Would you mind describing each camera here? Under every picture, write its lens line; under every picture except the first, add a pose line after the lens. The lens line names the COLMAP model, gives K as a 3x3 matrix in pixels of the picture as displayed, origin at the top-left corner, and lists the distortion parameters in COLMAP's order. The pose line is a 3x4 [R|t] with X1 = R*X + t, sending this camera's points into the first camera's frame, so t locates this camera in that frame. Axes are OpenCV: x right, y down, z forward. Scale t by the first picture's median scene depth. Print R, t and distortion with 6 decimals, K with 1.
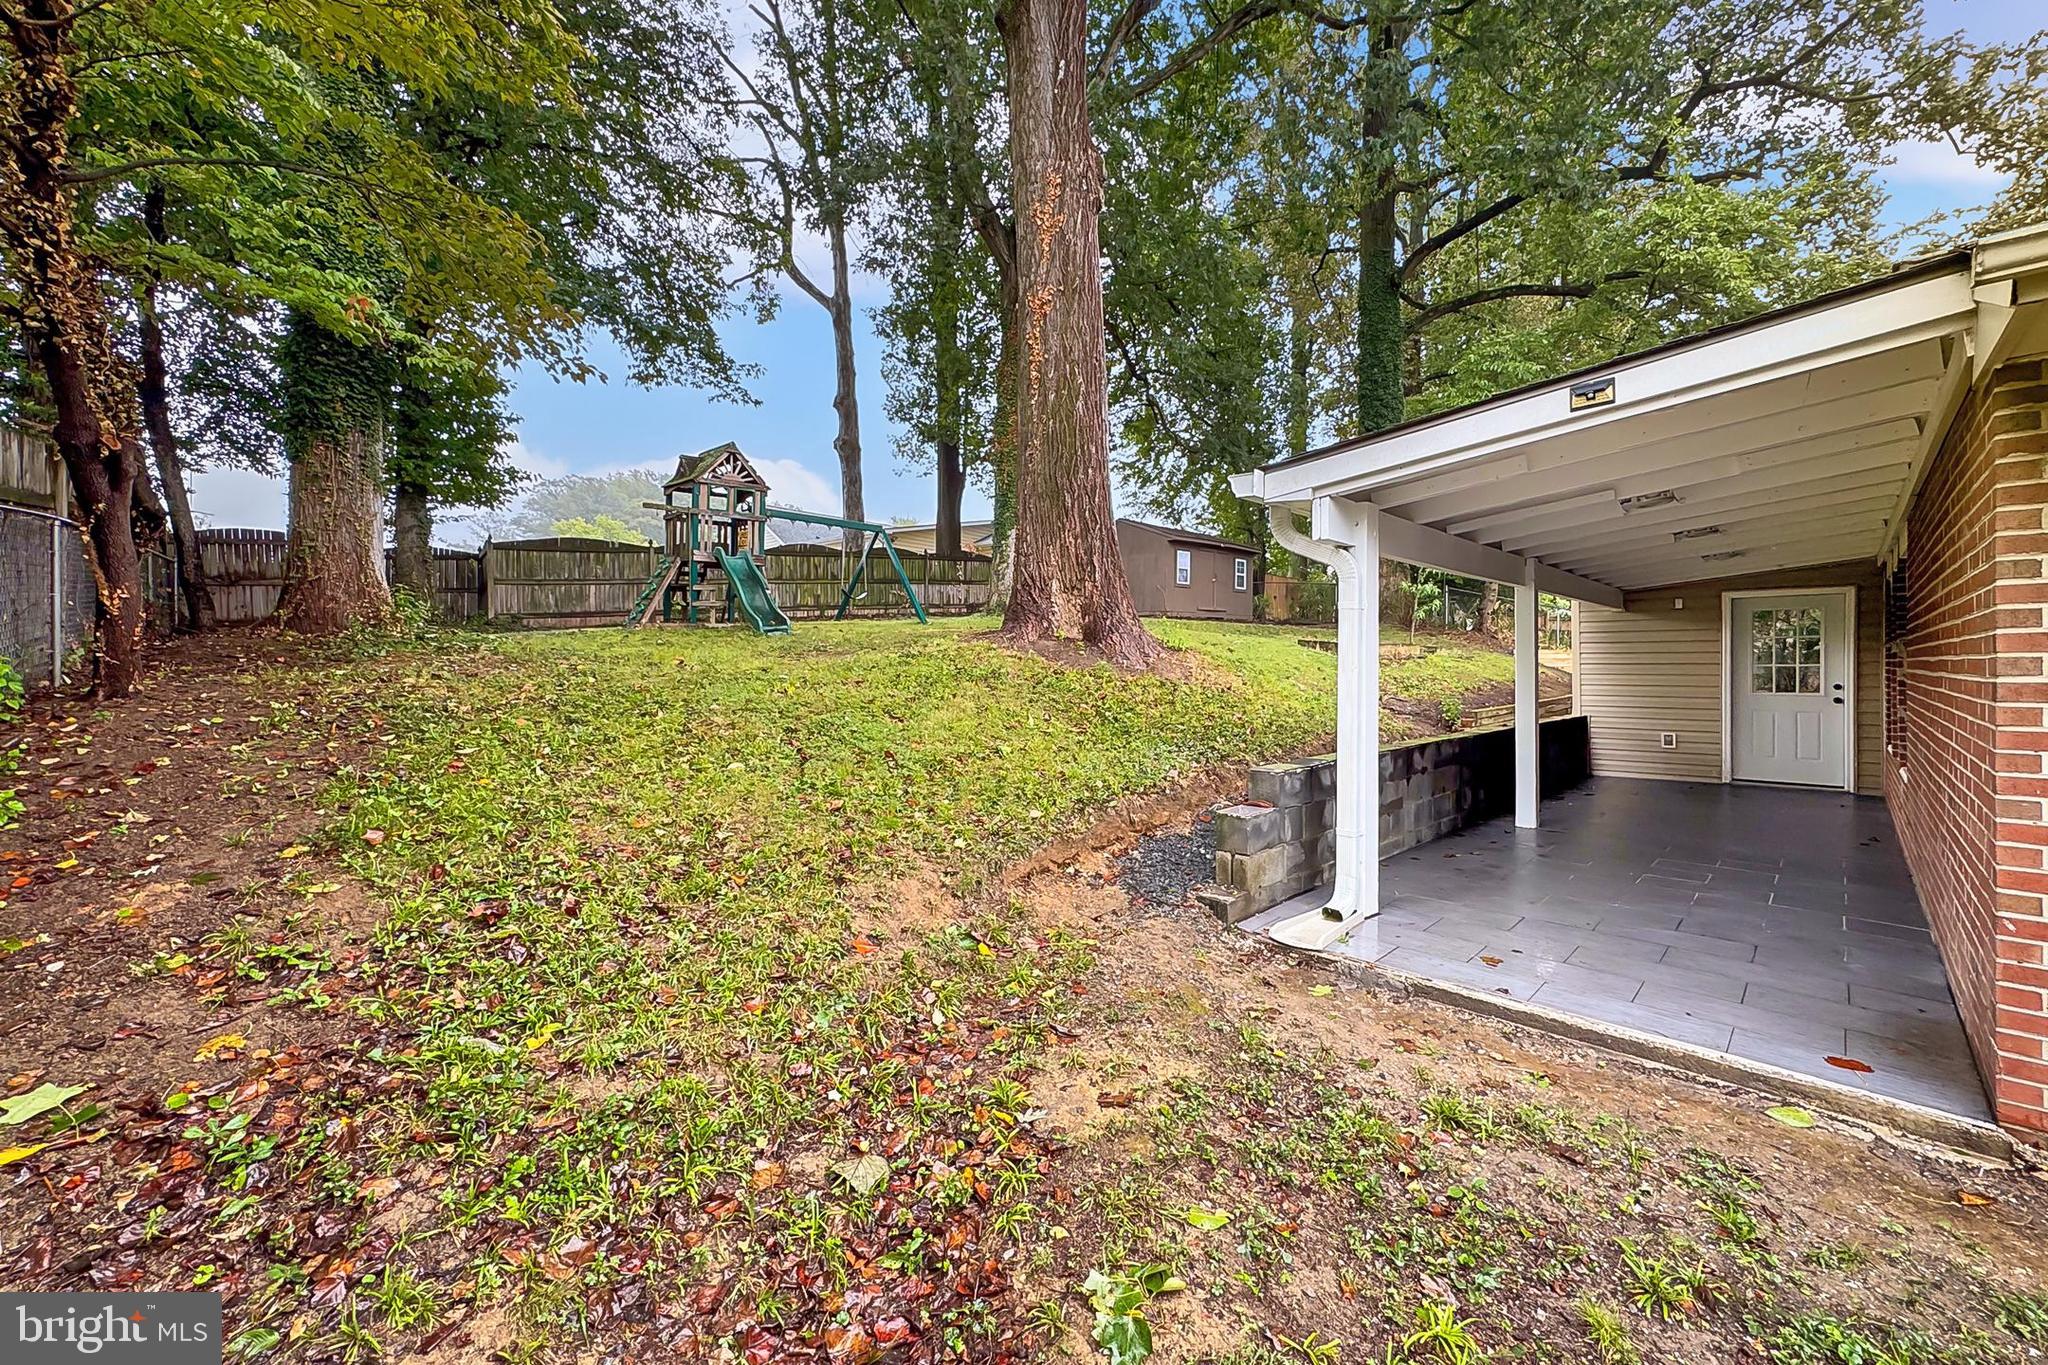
lens RADIAL K [[830.0, 0, 1024.0], [0, 830.0, 682.5], [0, 0, 1]] dist [0.001694, 0.000144]
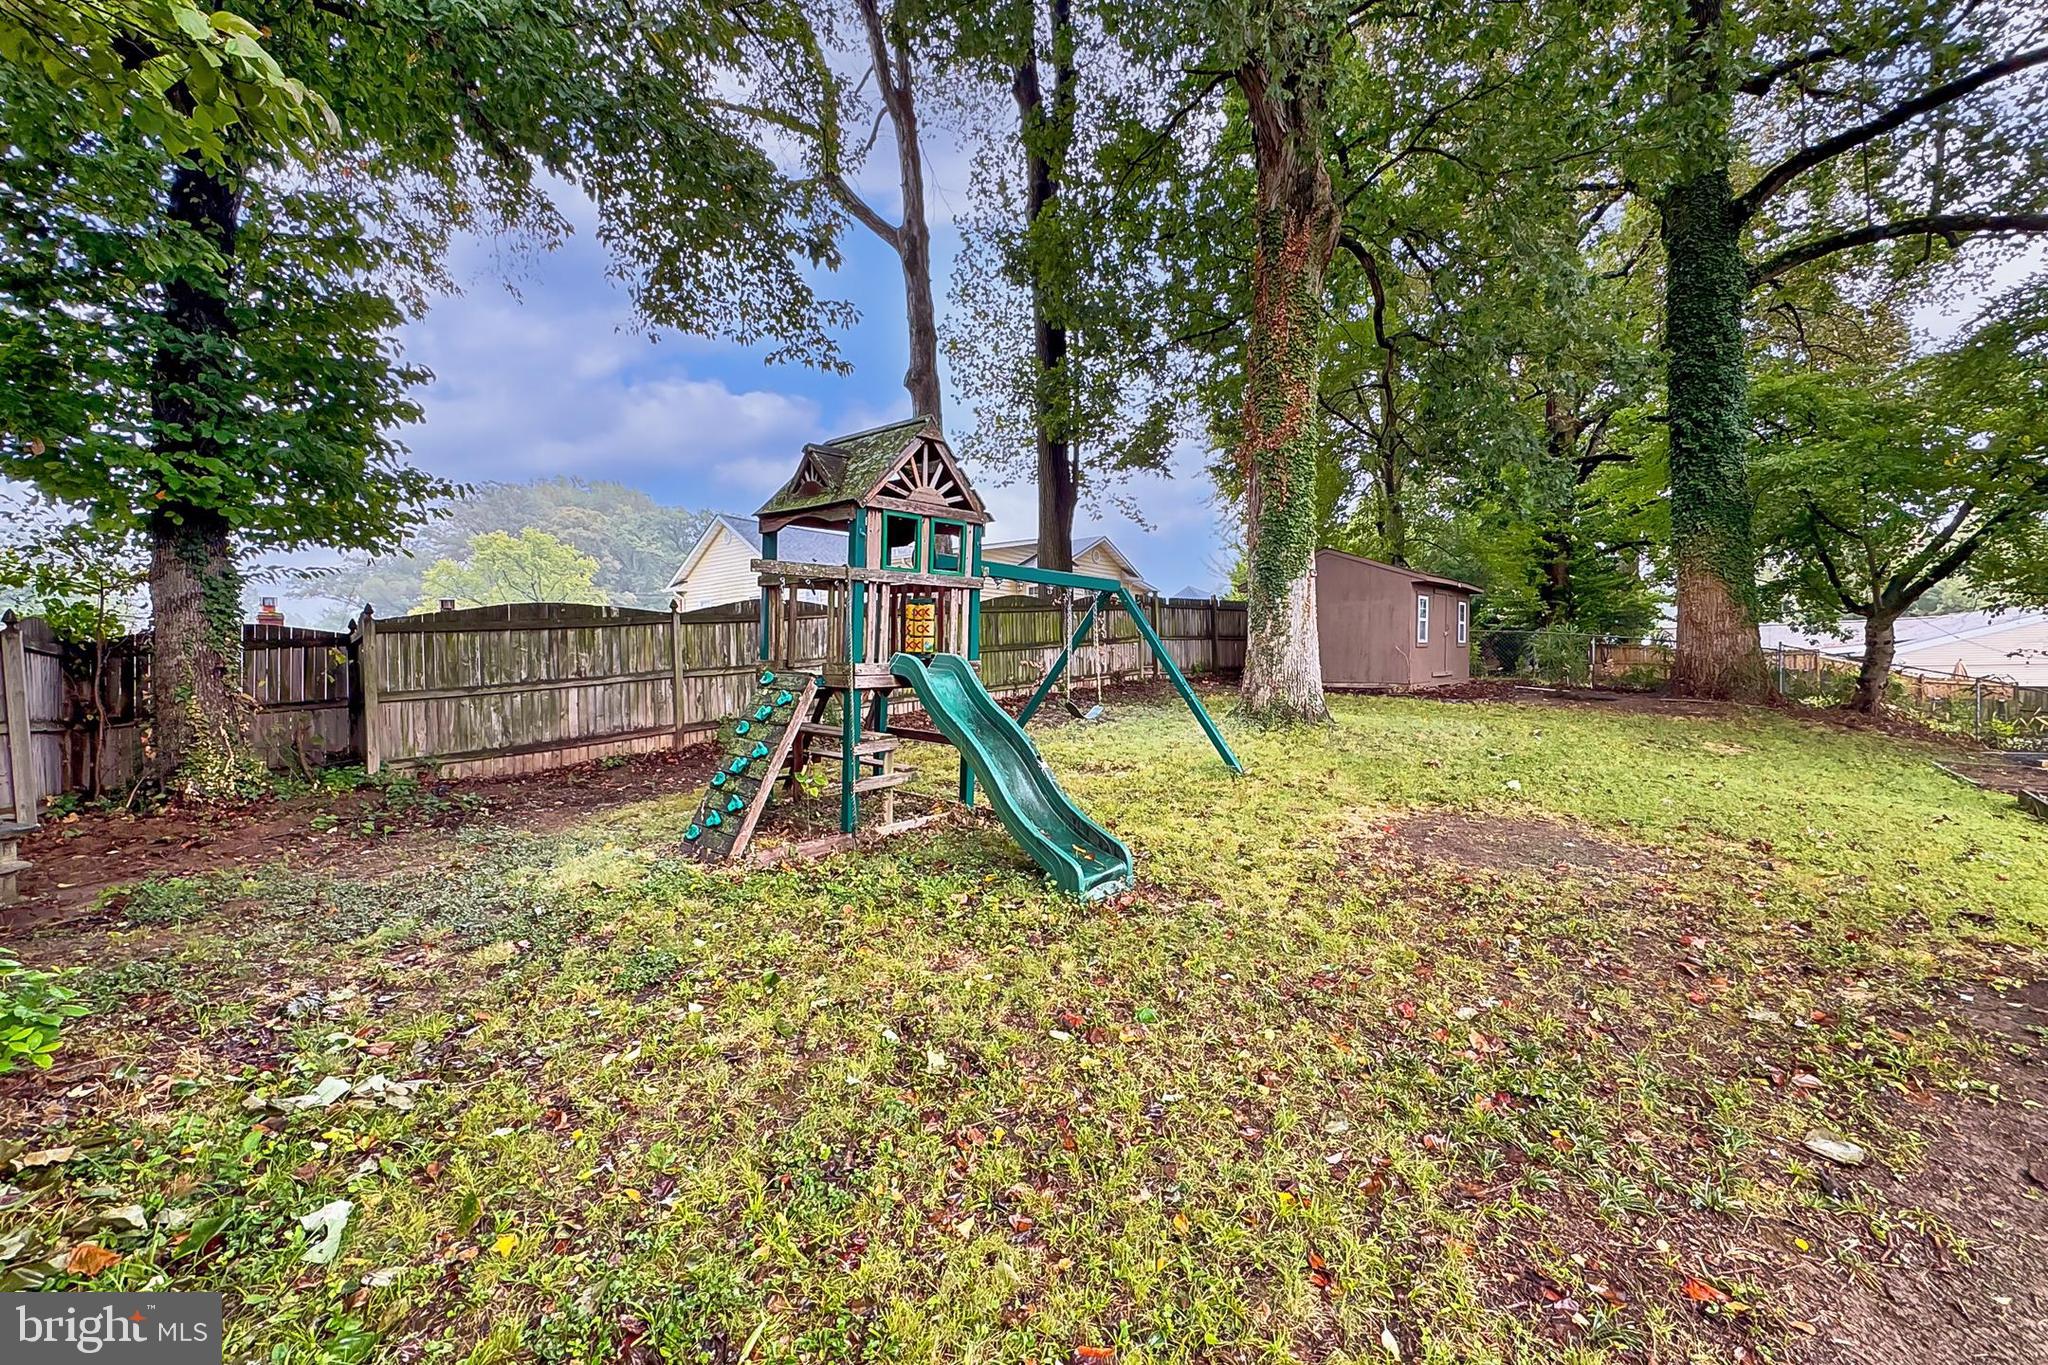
lens RADIAL K [[849.6, 0, 1024.0], [0, 849.6, 682.5], [0, 0, 1]] dist [0.022719, 0.000008]
pose [[0.997822, -0.018263, 0.063380, -0.267173], [0.019194, 0.999716, -0.014110, -0.111201], [-0.063104, 0.015296, 0.997890, 0.433263]]
